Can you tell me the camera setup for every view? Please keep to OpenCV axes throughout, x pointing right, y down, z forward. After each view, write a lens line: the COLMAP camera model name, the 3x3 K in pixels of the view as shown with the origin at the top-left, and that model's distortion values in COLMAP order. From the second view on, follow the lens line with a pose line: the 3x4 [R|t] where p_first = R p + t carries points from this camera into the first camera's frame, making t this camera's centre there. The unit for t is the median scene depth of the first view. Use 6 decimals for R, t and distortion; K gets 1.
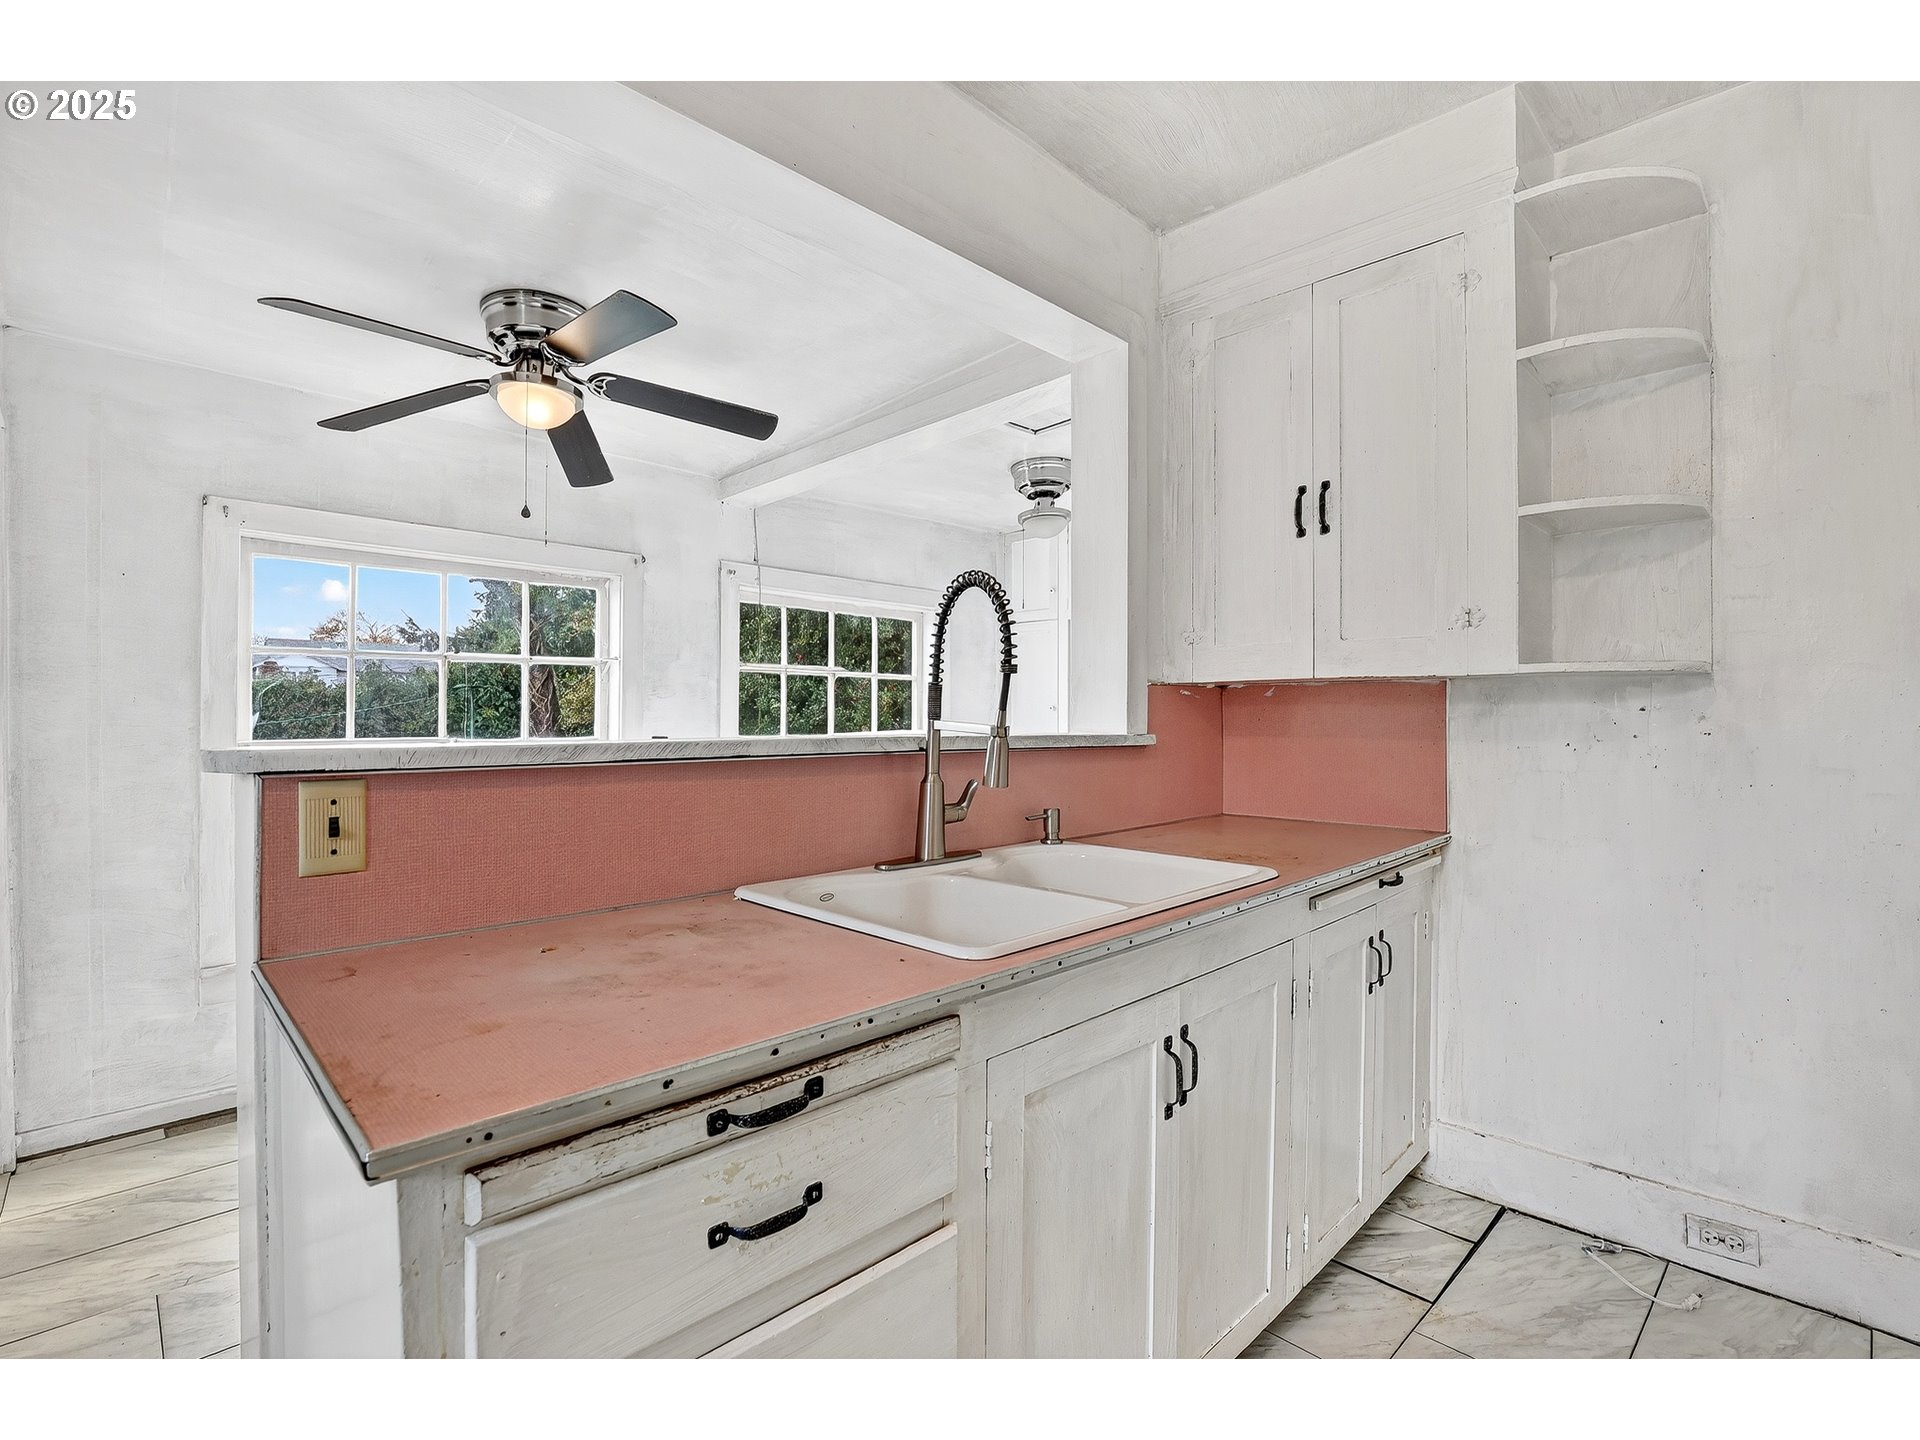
lens RADIAL K [[875.2, 0, 948.5], [0, 875.2, 715.7], [0, 0, 1]] dist [-0.021028, 0.000639]
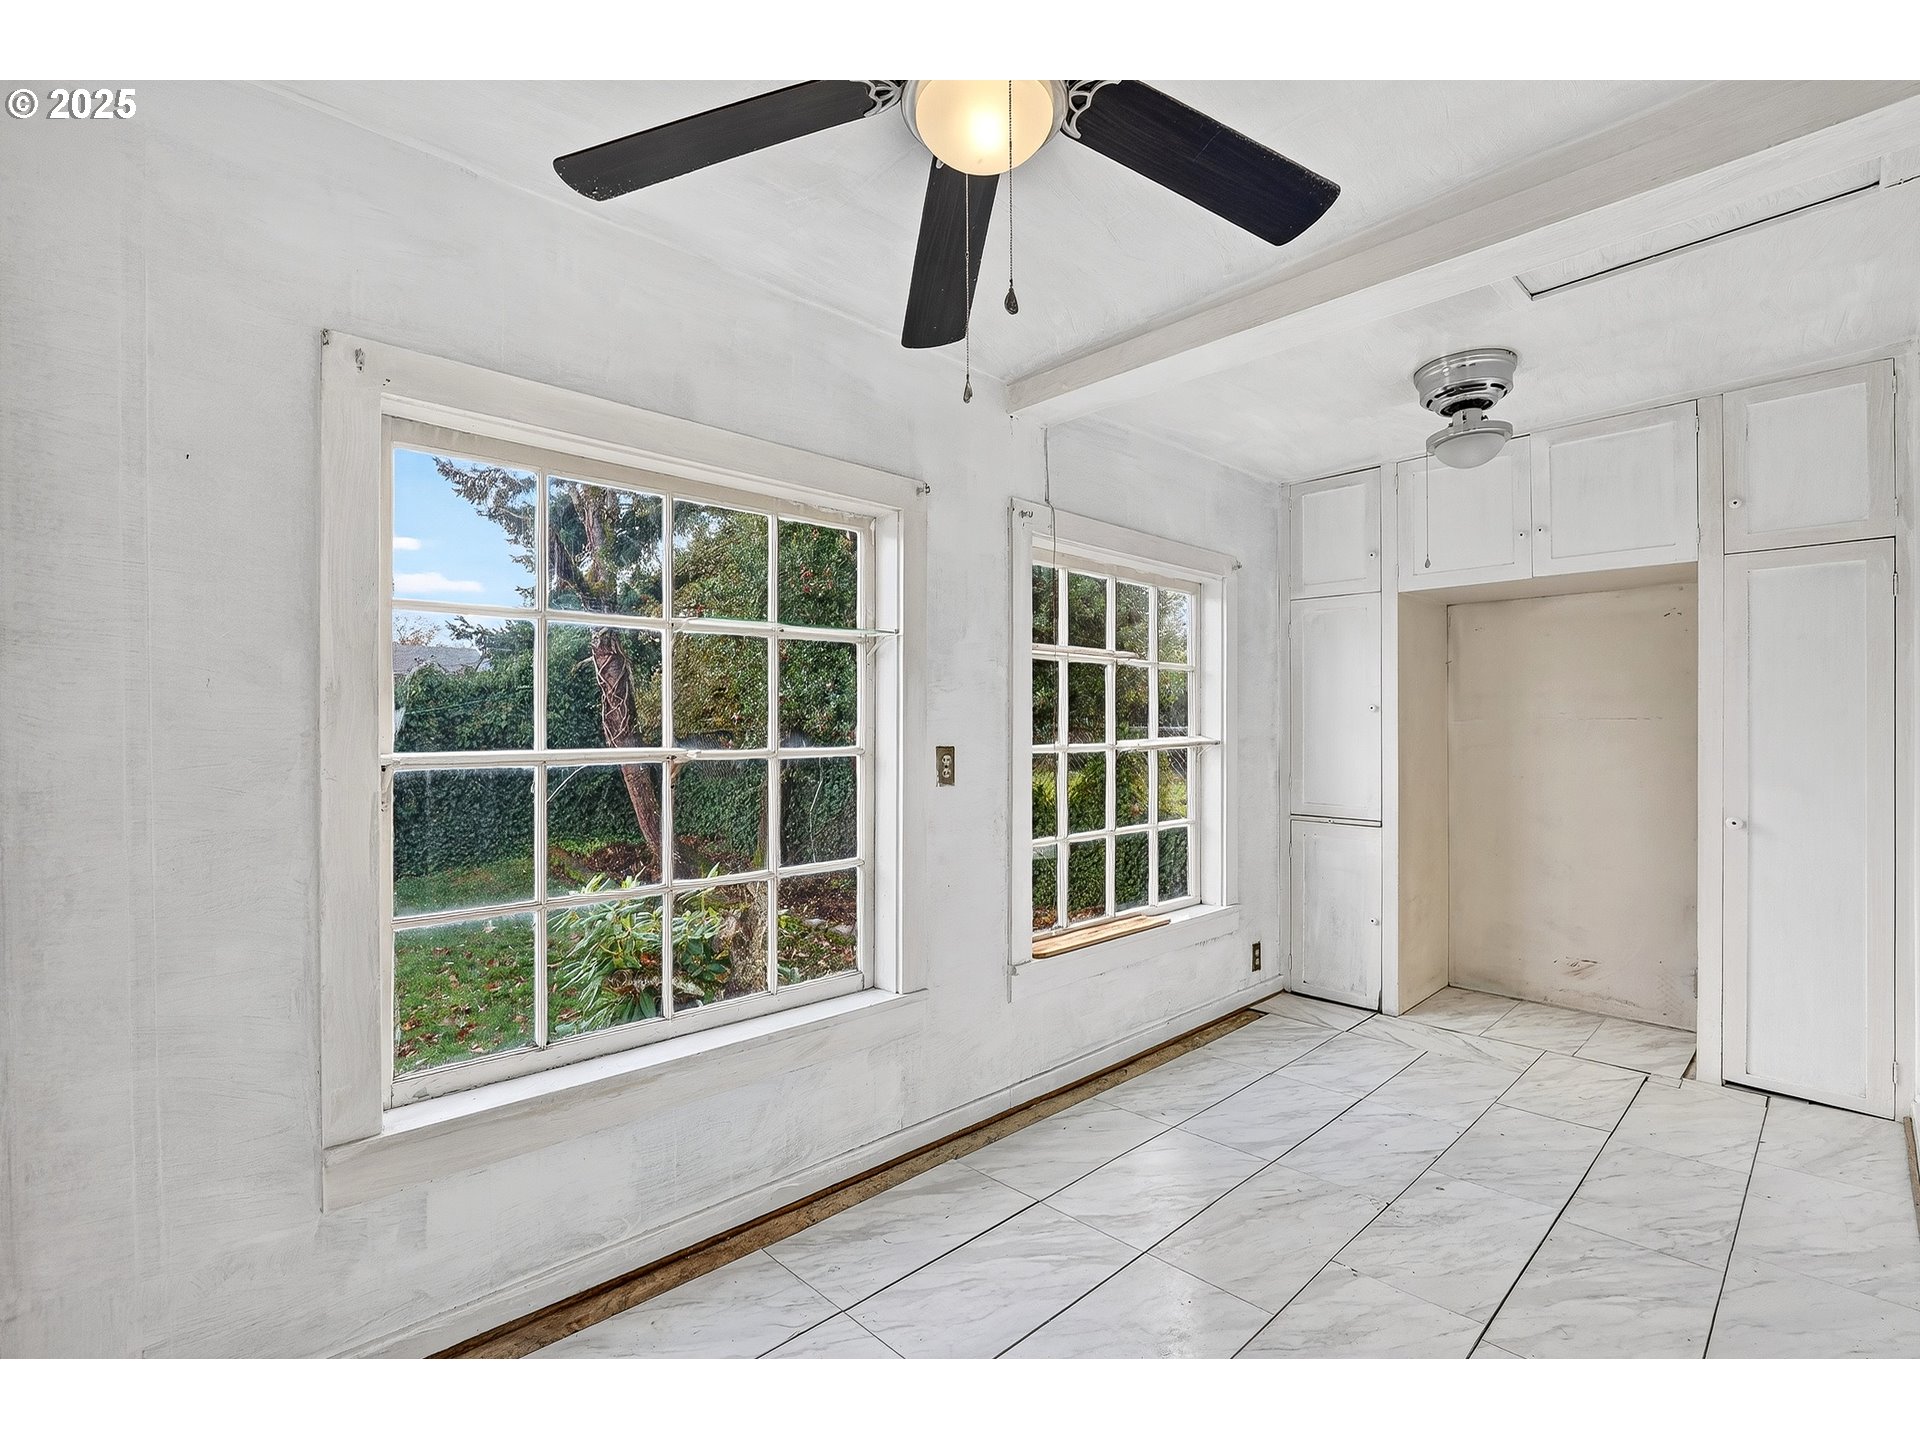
lens RADIAL K [[875.2, 0, 971.1], [0, 875.2, 728.1], [0, 0, 1]] dist [-0.021028, 0.000639]
pose [[0.999993, 0.001132, -0.003465, -0.314605], [-0.001098, 0.999951, 0.009876, 0.003242], [0.003476, -0.009872, 0.999945, 0.309437]]
